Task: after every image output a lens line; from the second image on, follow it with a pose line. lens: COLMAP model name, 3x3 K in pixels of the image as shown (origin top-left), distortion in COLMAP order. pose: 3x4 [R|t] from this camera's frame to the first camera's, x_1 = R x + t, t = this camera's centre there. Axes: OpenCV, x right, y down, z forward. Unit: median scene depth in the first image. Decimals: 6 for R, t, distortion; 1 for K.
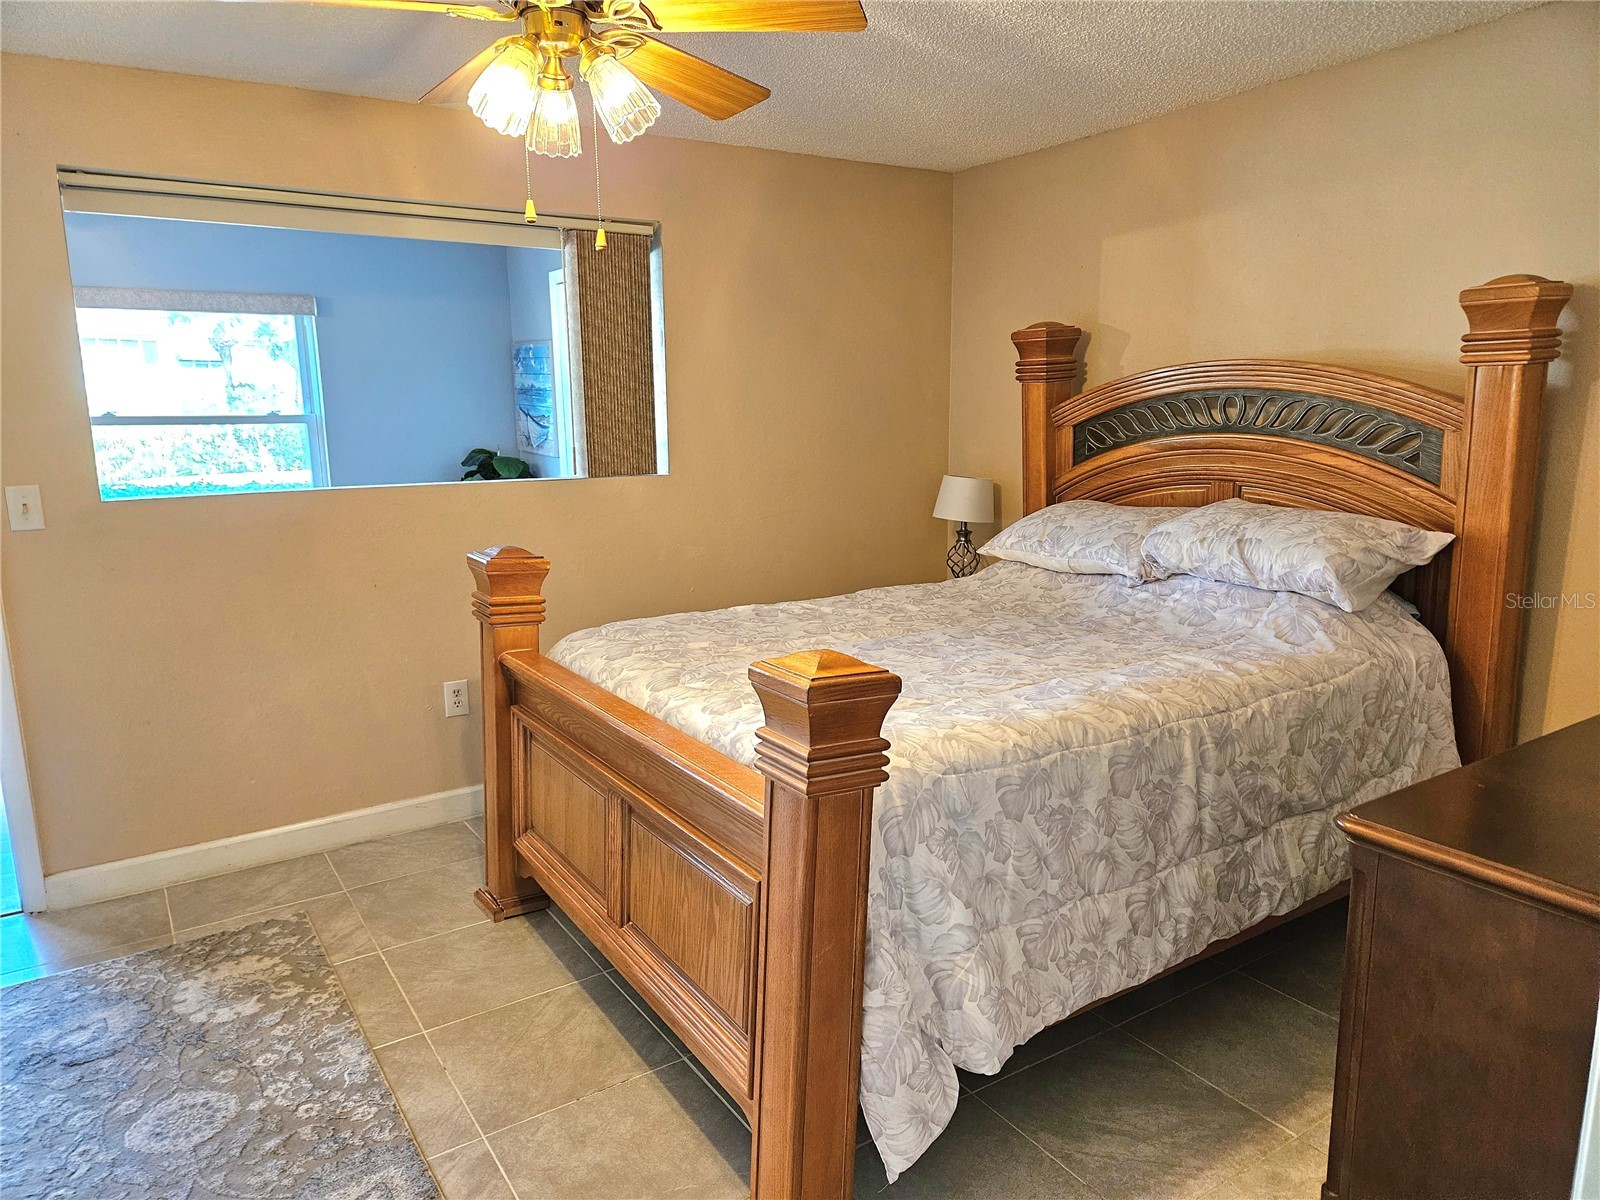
lens RADIAL K [[1067.9, 0, 793.1], [0, 1067.9, 596.9], [0, 0, 1]] dist [0.089519, -0.077476]
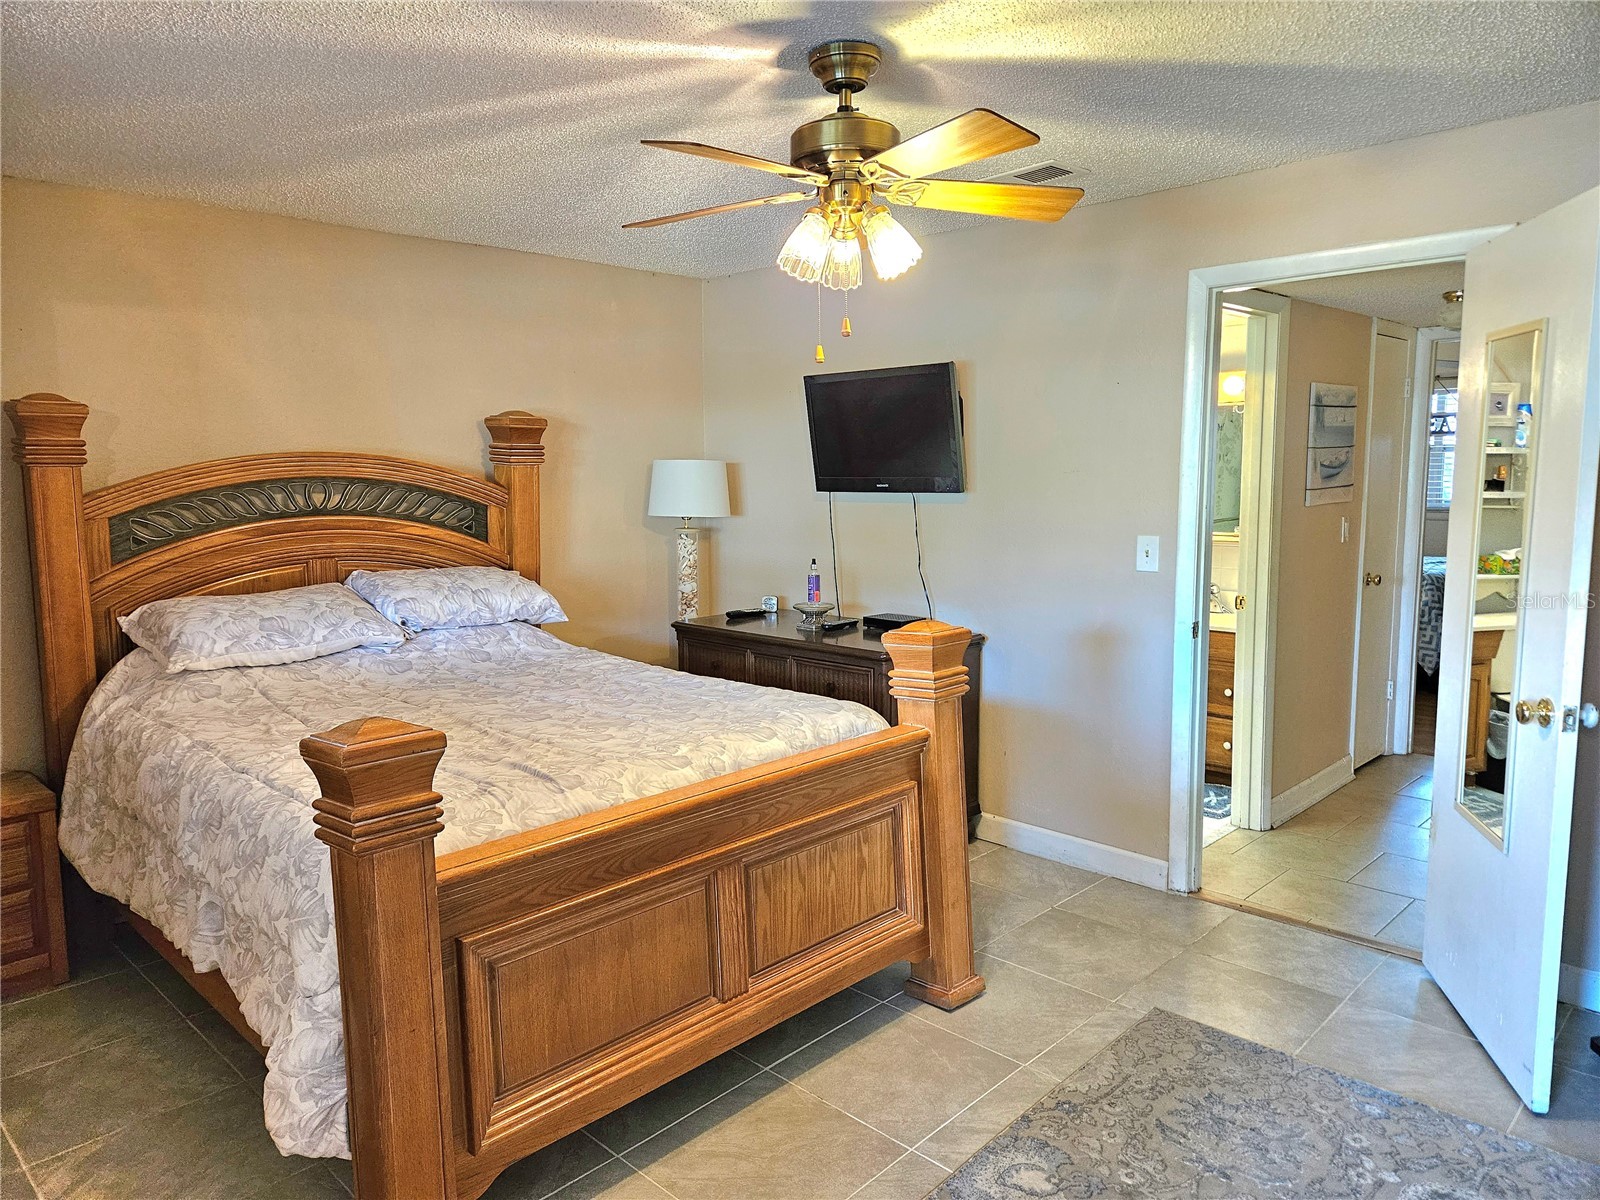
lens RADIAL K [[1067.9, 0, 793.1], [0, 1067.9, 596.9], [0, 0, 1]] dist [0.089519, -0.077476]
pose [[-0.221479, -0.099154, 0.970111, -0.854351], [0.191211, 0.971090, 0.142908, -0.145147], [-0.956235, 0.217147, -0.196116, 0.816020]]
